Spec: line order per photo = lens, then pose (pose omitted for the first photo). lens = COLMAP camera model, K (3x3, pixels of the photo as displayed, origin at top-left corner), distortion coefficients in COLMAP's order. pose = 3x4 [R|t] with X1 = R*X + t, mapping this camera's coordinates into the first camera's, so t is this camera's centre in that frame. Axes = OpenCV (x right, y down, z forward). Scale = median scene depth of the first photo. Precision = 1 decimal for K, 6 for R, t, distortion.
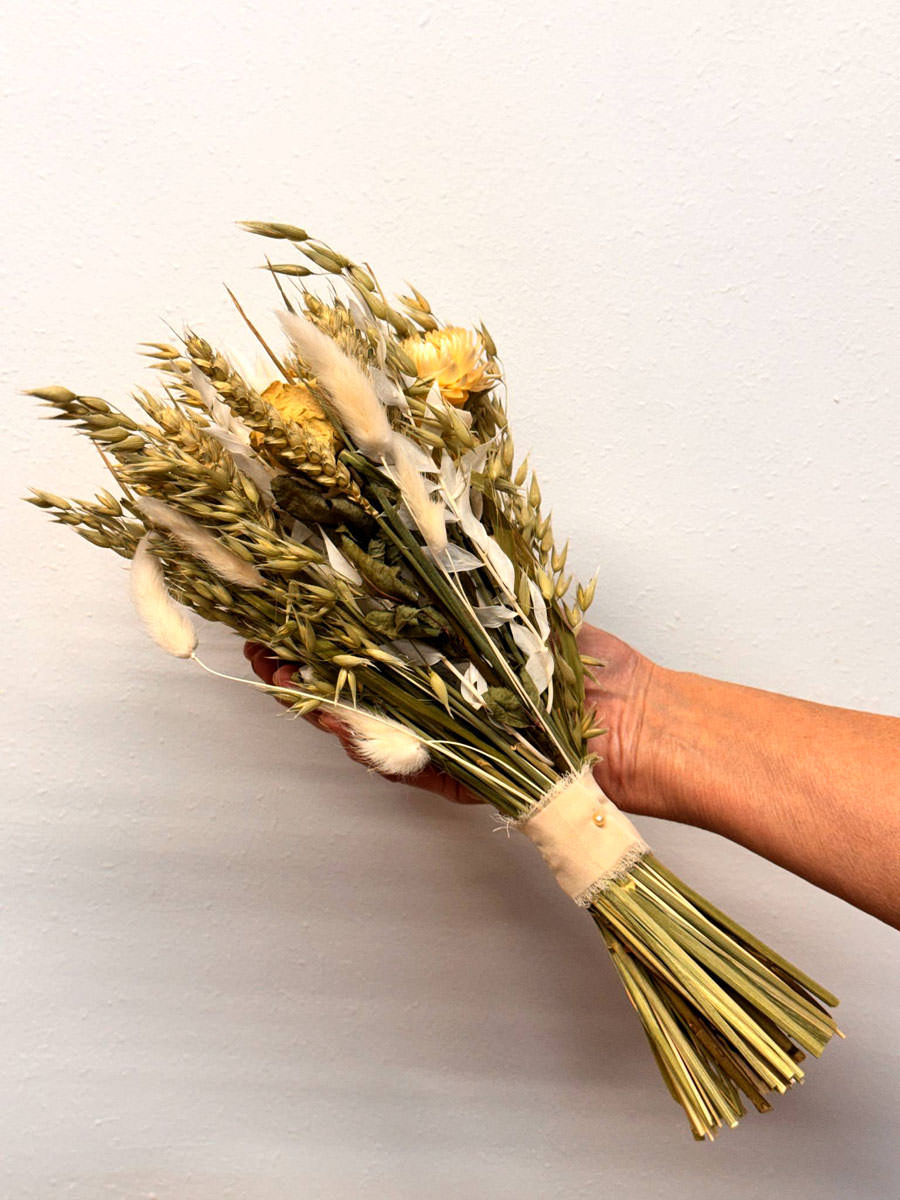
lens RADIAL K [[1709.5, 0, 450.1], [0, 1709.5, 595.5], [0, 0, 1]] dist [0.109103, 0.000000]
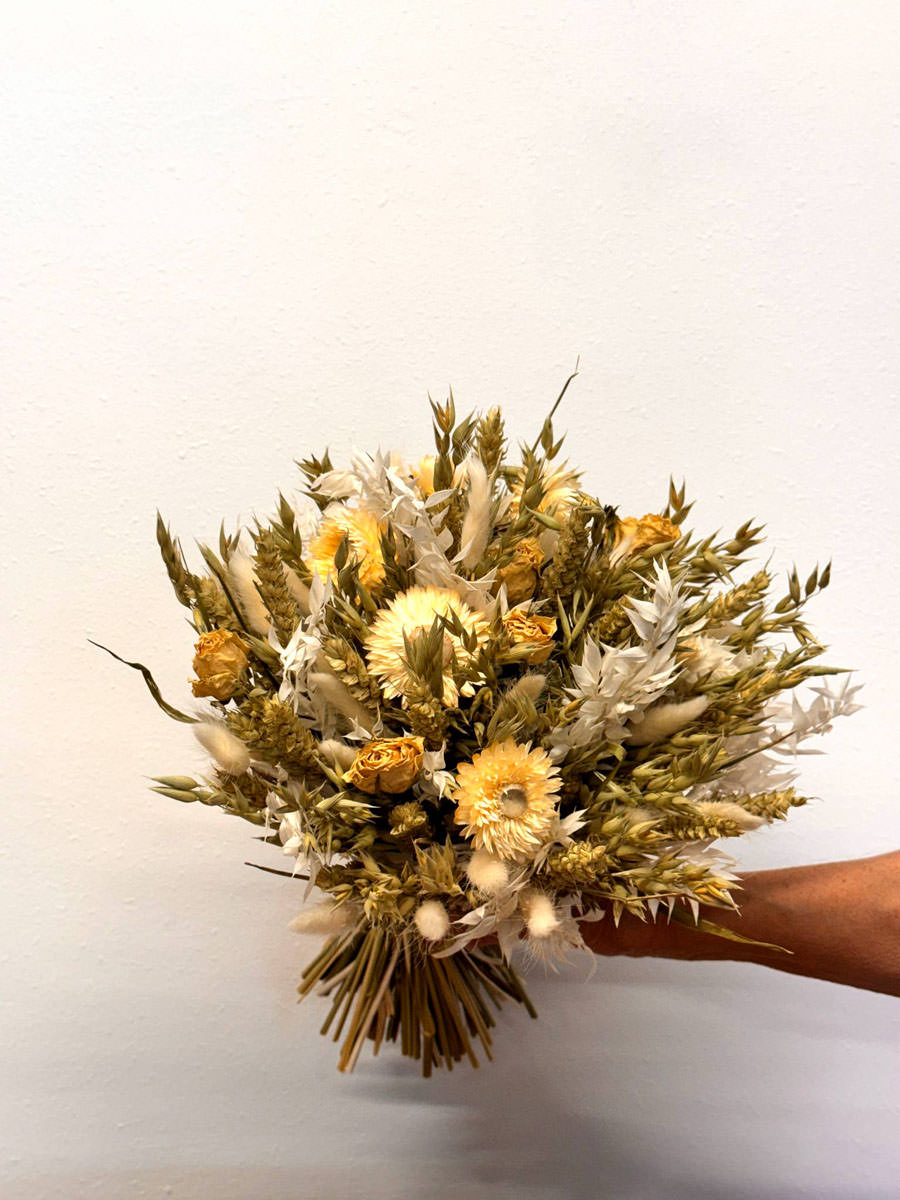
lens RADIAL K [[1709.5, 0, 453.4], [0, 1709.5, 599.1], [0, 0, 1]] dist [0.109103, 0.000000]
pose [[0.998530, -0.024030, 0.048587, -0.030067], [0.027486, 0.997044, -0.071742, 0.043848], [-0.046719, 0.072972, 0.996239, -0.215949]]
